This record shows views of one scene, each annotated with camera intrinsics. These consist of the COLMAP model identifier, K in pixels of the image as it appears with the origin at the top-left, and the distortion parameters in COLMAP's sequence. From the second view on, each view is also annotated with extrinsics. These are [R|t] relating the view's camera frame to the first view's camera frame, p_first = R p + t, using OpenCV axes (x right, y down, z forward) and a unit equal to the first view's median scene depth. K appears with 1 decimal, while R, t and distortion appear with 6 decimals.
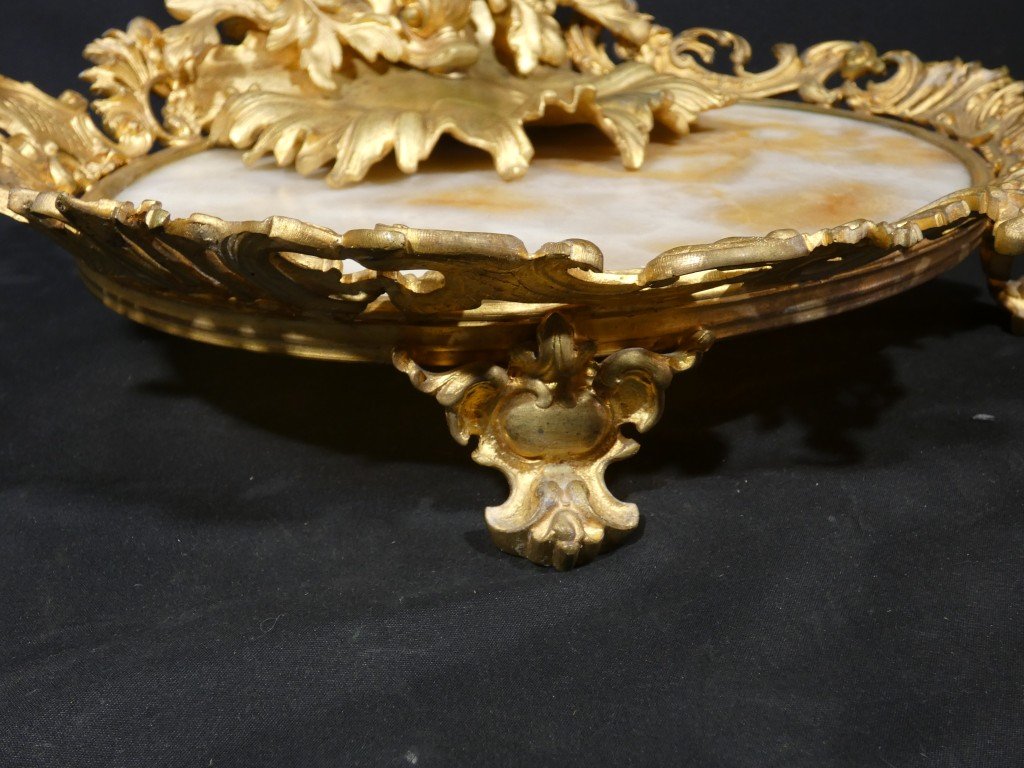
lens RADIAL K [[1100.0, 0, 526.2], [0, 1100.0, 378.2], [0, 0, 1]] dist [-0.016874, 0.000000]
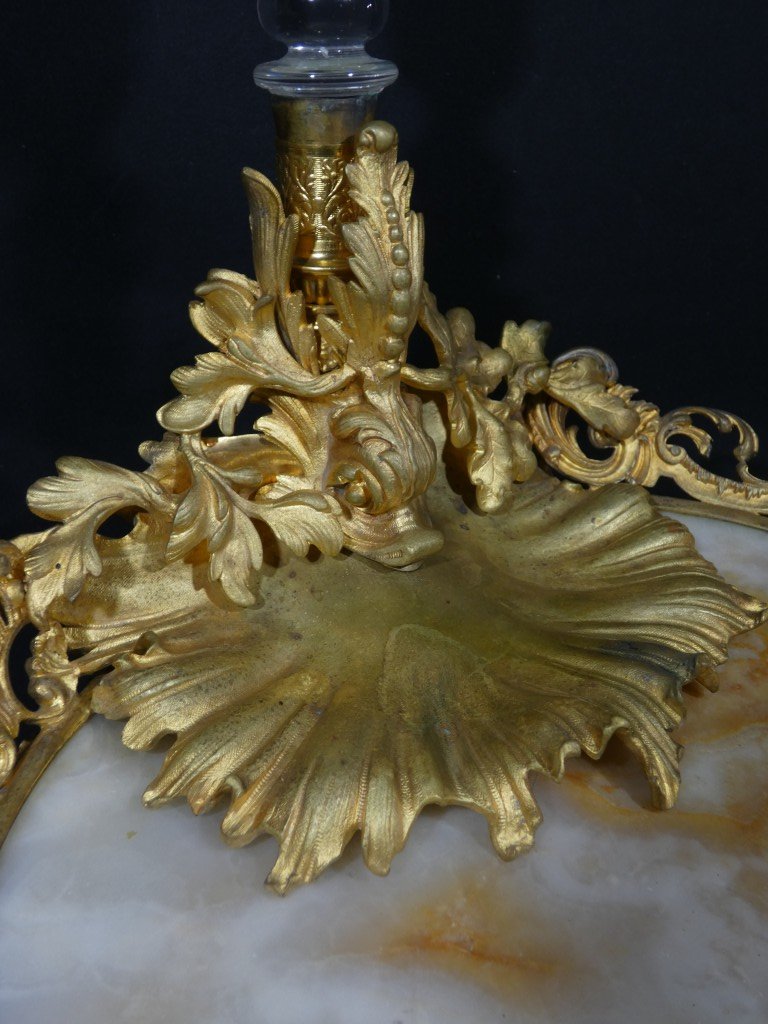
lens RADIAL K [[1100.0, 0, 387.7], [0, 1100.0, 516.4], [0, 0, 1]] dist [-0.016874, 0.000000]
pose [[0.998801, 0.035156, 0.034072, -0.127215], [-0.039877, 0.987944, 0.149589, -0.503639], [-0.028402, -0.150768, 0.988161, 0.301231]]
